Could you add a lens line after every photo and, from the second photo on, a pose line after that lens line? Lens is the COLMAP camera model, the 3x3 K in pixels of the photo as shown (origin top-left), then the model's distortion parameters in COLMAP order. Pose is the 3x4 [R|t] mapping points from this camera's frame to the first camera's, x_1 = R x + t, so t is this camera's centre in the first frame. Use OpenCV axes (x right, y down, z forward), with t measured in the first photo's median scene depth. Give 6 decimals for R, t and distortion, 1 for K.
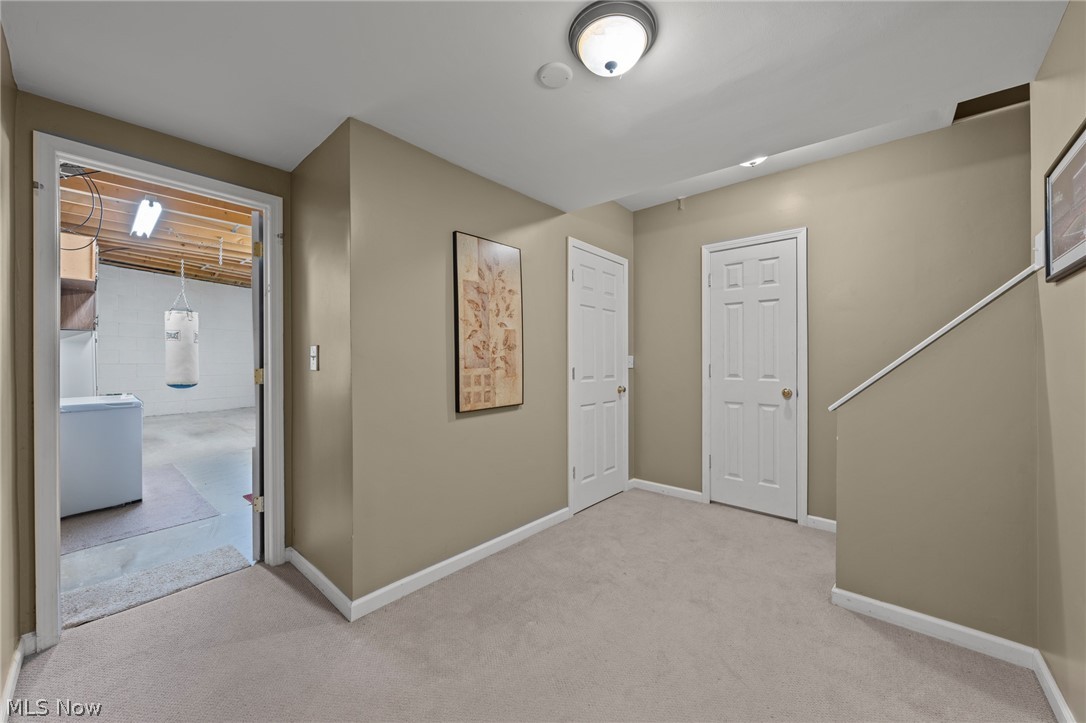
lens RADIAL K [[399.8, 0, 543.0], [0, 399.8, 361.5], [0, 0, 1]] dist [-0.000439, -0.000126]
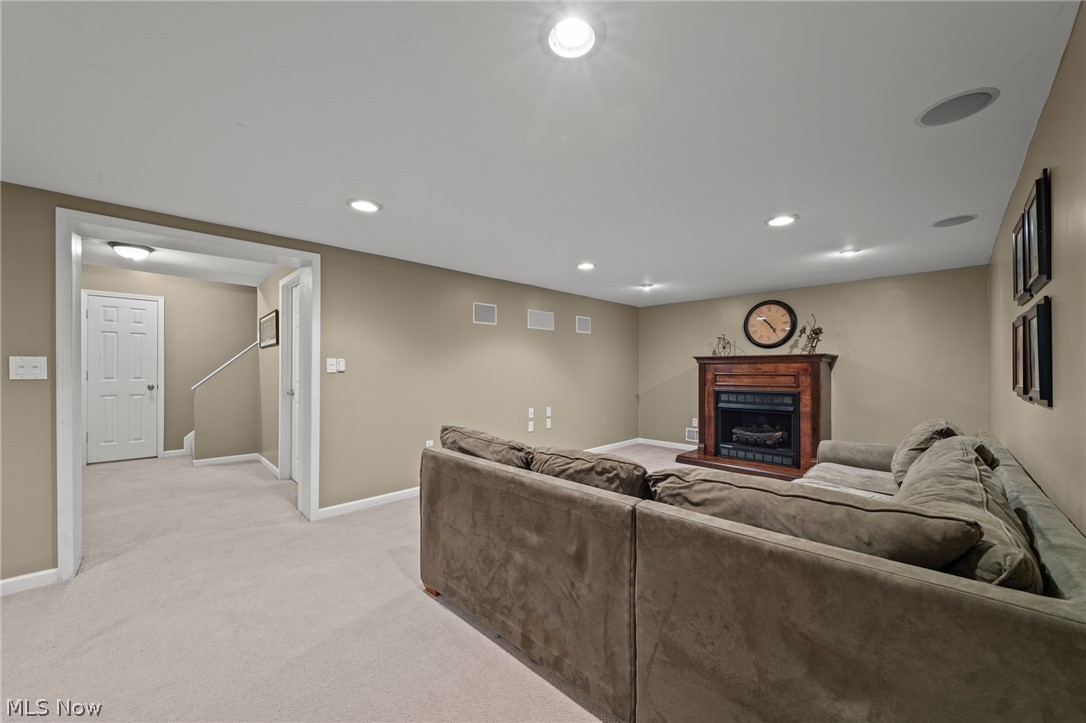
lens RADIAL K [[399.8, 0, 543.0], [0, 399.8, 361.5], [0, 0, 1]] dist [-0.000439, -0.000126]
pose [[0.074982, 0.012321, 0.997109, -1.043405], [0.001081, 0.999922, -0.012437, -0.009970], [-0.997184, 0.002010, 0.074963, -0.884040]]
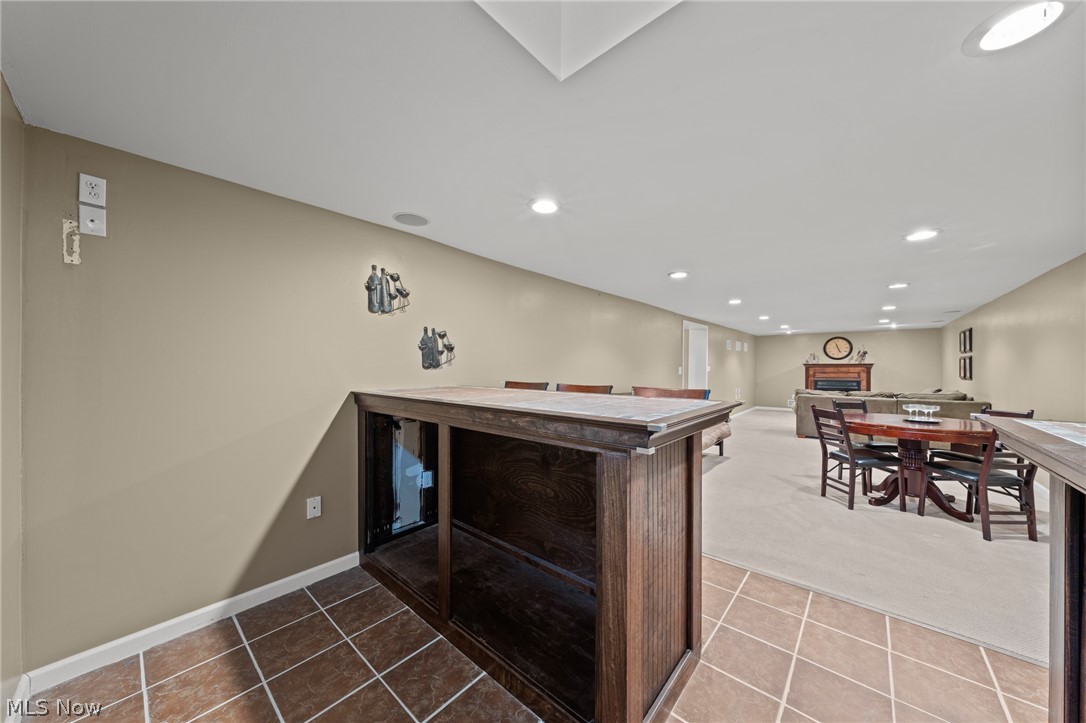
lens RADIAL K [[369.7, 0, 543.0], [0, 369.7, 361.5], [0, 0, 1]] dist [0.000030, 0.000076]
pose [[-0.004805, 0.005517, 0.999973, -4.222664], [-0.001481, 0.999984, -0.005524, -0.092760], [-0.999987, -0.001507, -0.004796, 2.927719]]
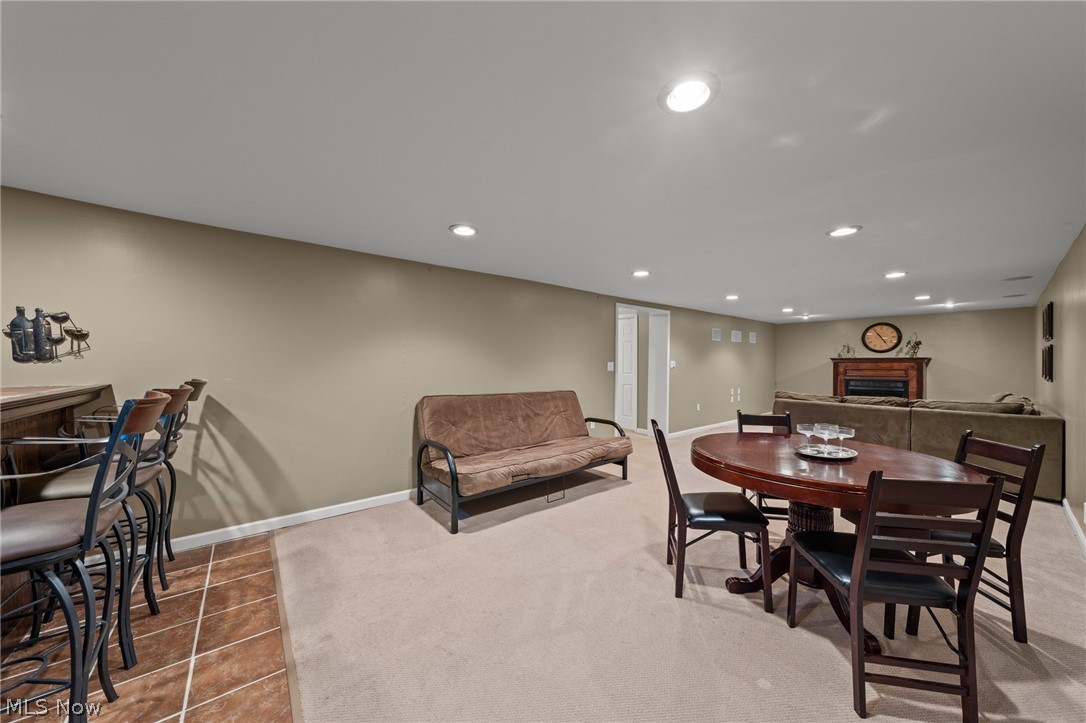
lens RADIAL K [[368.8, 0, 543.0], [0, 368.8, 361.5], [0, 0, 1]] dist [-0.000012, -0.000052]
pose [[0.169545, -0.005520, 0.985507, -3.360979], [-0.000118, 0.999984, 0.005622, -0.076043], [-0.985523, -0.001070, 0.169541, 1.251258]]
